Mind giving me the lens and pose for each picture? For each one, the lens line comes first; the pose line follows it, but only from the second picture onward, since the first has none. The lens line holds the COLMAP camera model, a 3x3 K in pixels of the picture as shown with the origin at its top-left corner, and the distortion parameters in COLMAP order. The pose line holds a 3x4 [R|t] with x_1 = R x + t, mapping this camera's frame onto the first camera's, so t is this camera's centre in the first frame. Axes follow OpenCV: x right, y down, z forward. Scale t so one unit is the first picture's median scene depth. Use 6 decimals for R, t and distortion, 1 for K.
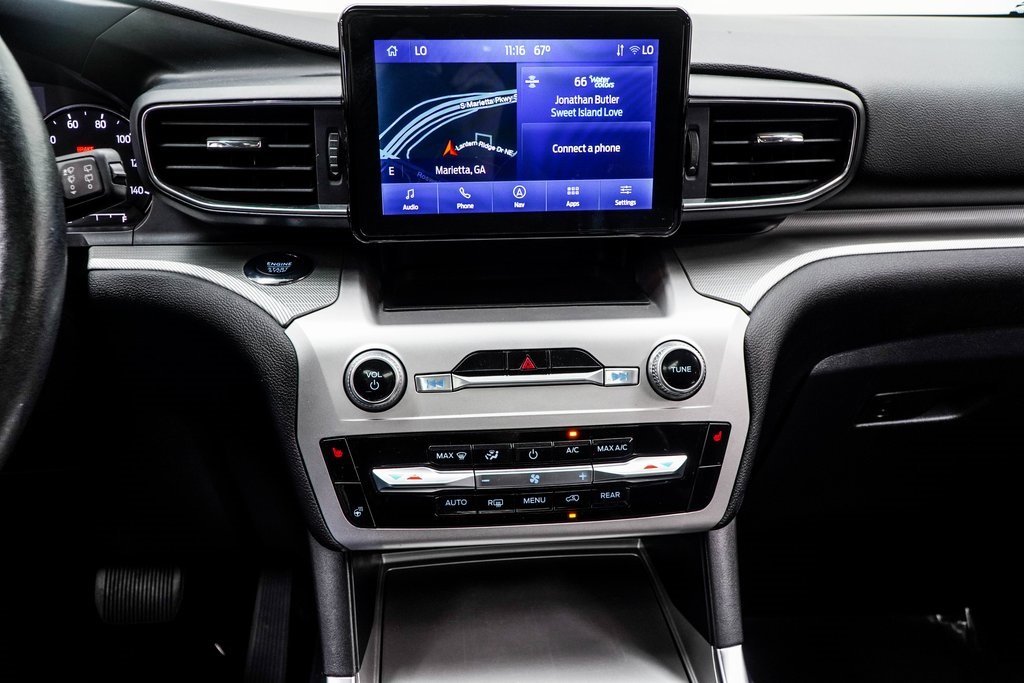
lens RADIAL K [[818.0, 0, 512.0], [0, 818.0, 341.5], [0, 0, 1]] dist [-0.005783, -0.009808]
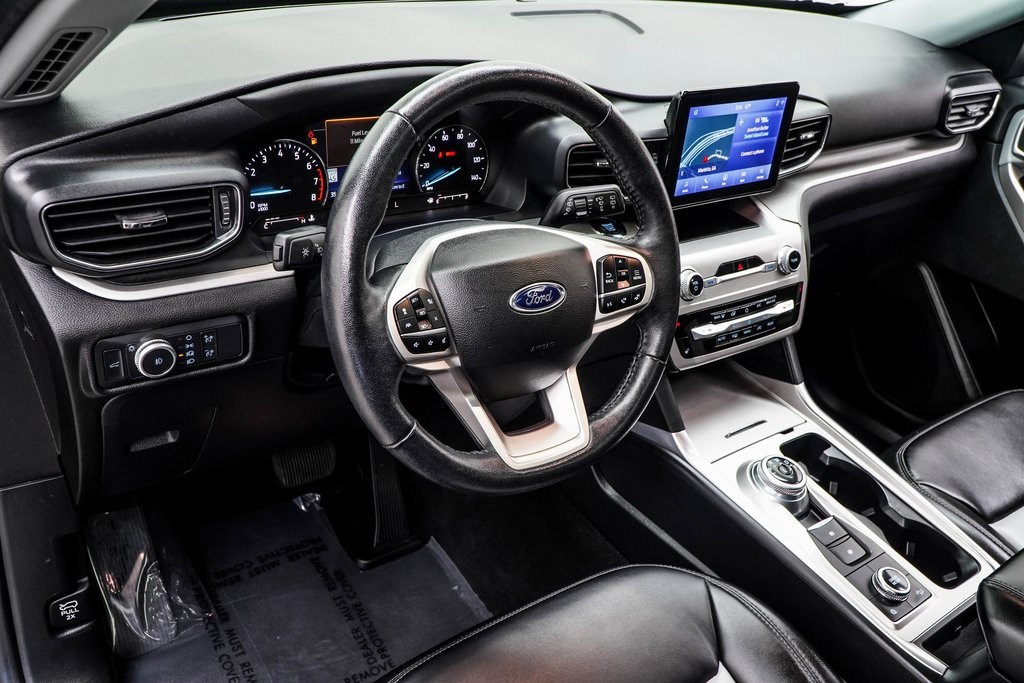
lens RADIAL K [[900.0, 0, 512.0], [0, 900.0, 341.5], [0, 0, 1]] dist [0.055721, -0.086020]
pose [[0.853862, -0.164934, 0.493677, -1.560922], [0.057131, 0.972434, 0.226071, -0.322648], [-0.517355, -0.164829, 0.839747, -0.599827]]
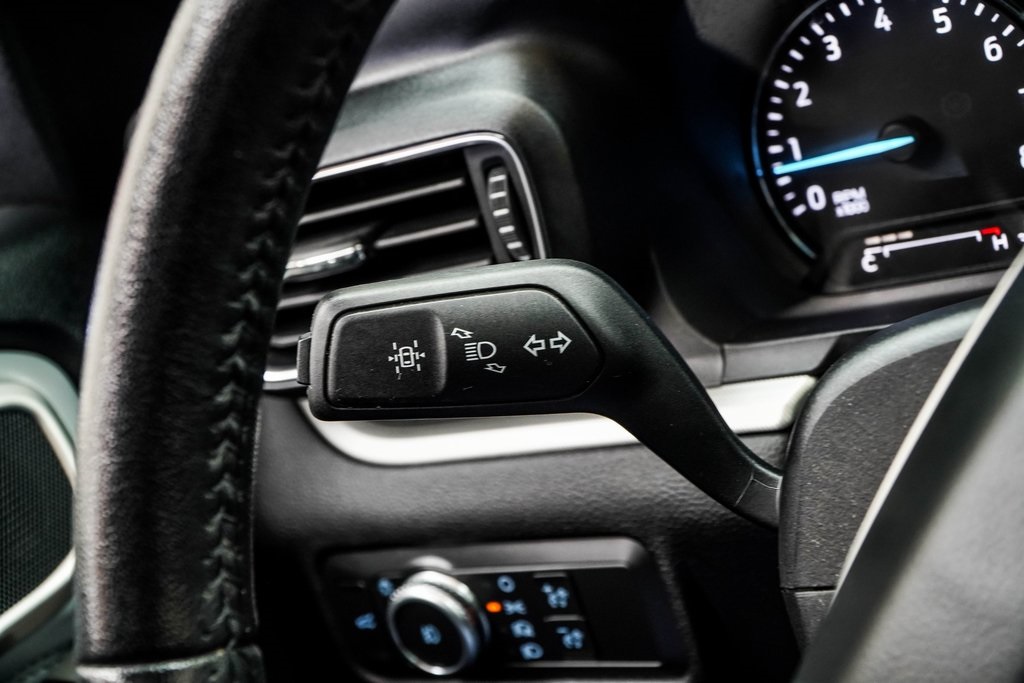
lens RADIAL K [[1521.5, 0, 512.0], [0, 1521.5, 341.5], [0, 0, 1]] dist [-0.001608, -0.144927]
pose [[0.779259, -0.089036, -0.620346, -0.660557], [0.132557, 0.990878, 0.024297, -0.172671], [0.612523, -0.101164, 0.783952, 0.316201]]
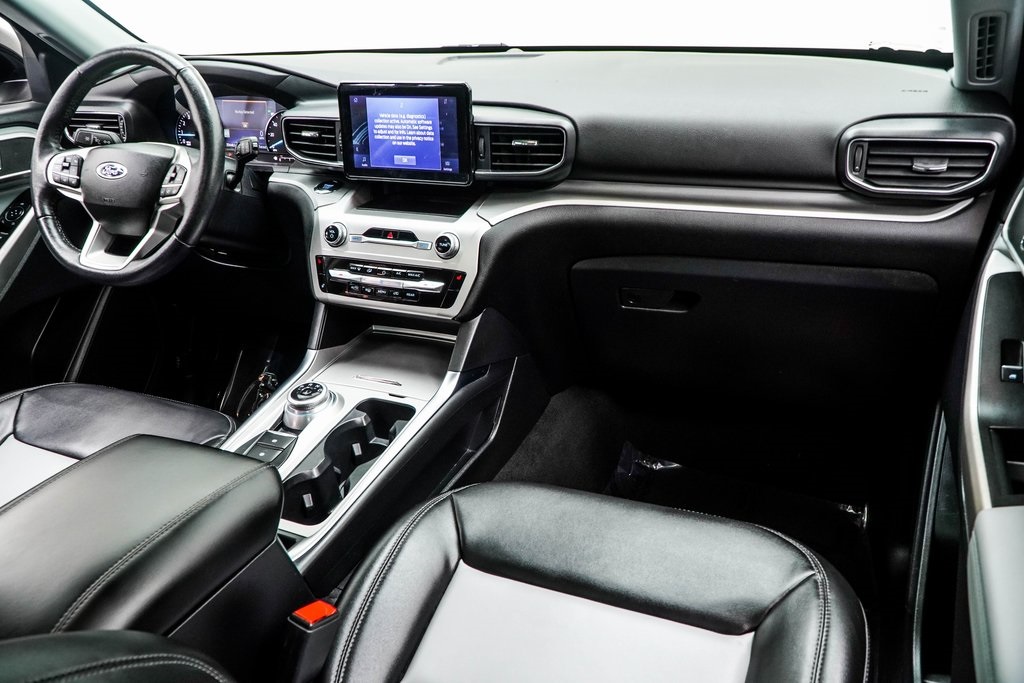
lens RADIAL K [[818.0, 0, 512.0], [0, 818.0, 341.5], [0, 0, 1]] dist [-0.005783, -0.009808]
pose [[0.873936, 0.165804, -0.456886, 1.425981], [-0.132820, 0.985705, 0.103653, 0.037543], [0.467541, -0.029903, 0.883465, -0.911912]]
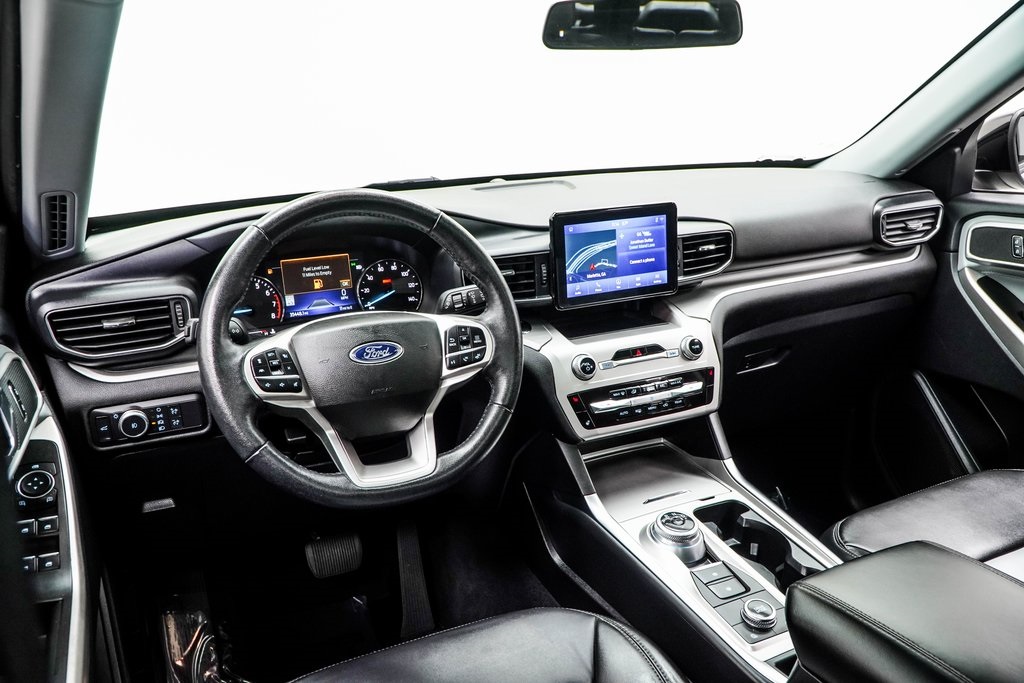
lens RADIAL K [[818.0, 0, 512.0], [0, 818.0, 341.5], [0, 0, 1]] dist [-0.005783, -0.009808]
pose [[0.945488, -0.123512, 0.301325, -1.021948], [0.144173, 0.988425, -0.047230, 0.053275], [-0.292004, 0.088098, 0.952351, -1.141281]]
